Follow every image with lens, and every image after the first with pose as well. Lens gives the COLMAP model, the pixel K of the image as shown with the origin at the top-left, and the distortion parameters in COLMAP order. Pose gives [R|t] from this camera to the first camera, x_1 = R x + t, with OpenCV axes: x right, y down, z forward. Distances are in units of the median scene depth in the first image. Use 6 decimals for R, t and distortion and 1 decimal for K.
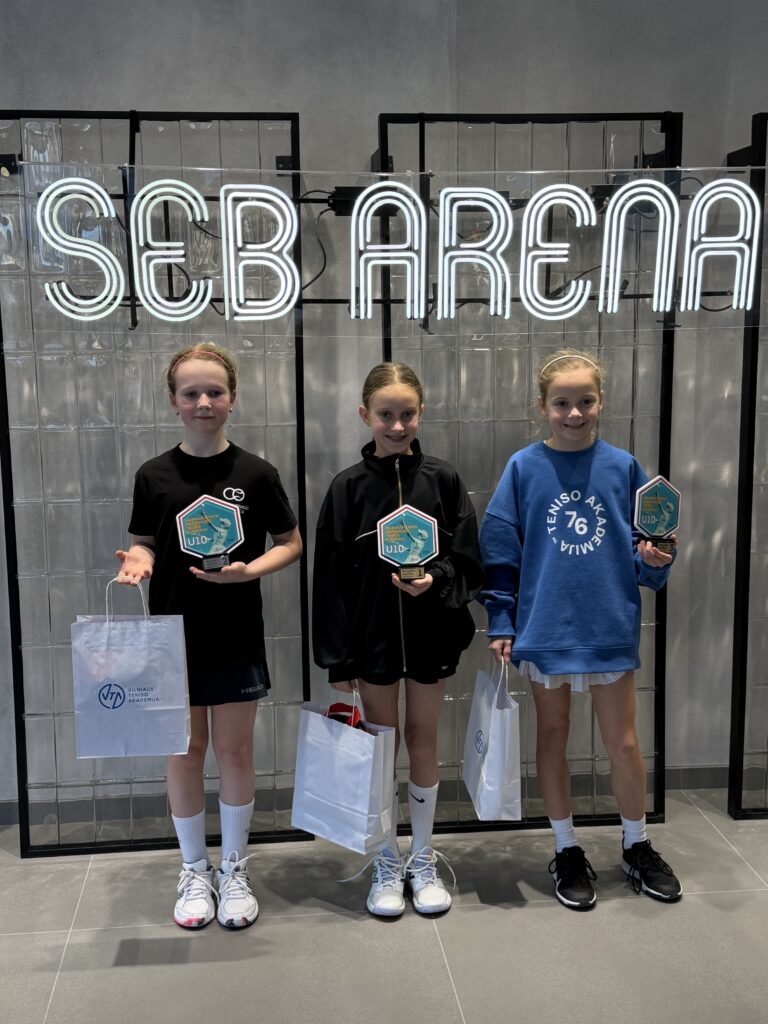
lens RADIAL K [[1278.2, 0, 382.8], [0, 1278.2, 510.0], [0, 0, 1]] dist [0.059192, 0.000000]
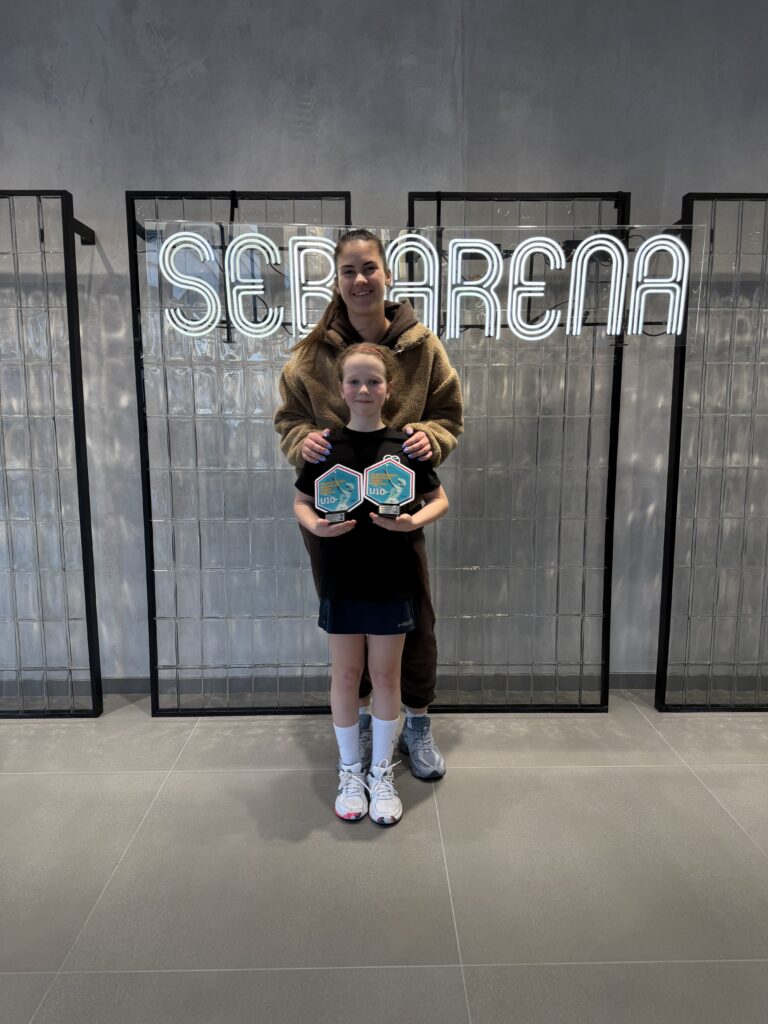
lens RADIAL K [[721.9, 0, 386.8], [0, 721.9, 516.1], [0, 0, 1]] dist [0.013095, -0.008961]
pose [[0.996102, 0.021447, -0.085563, 0.048602], [-0.022466, 0.999687, -0.010964, 0.050455], [0.085301, 0.012844, 0.996272, 0.222006]]
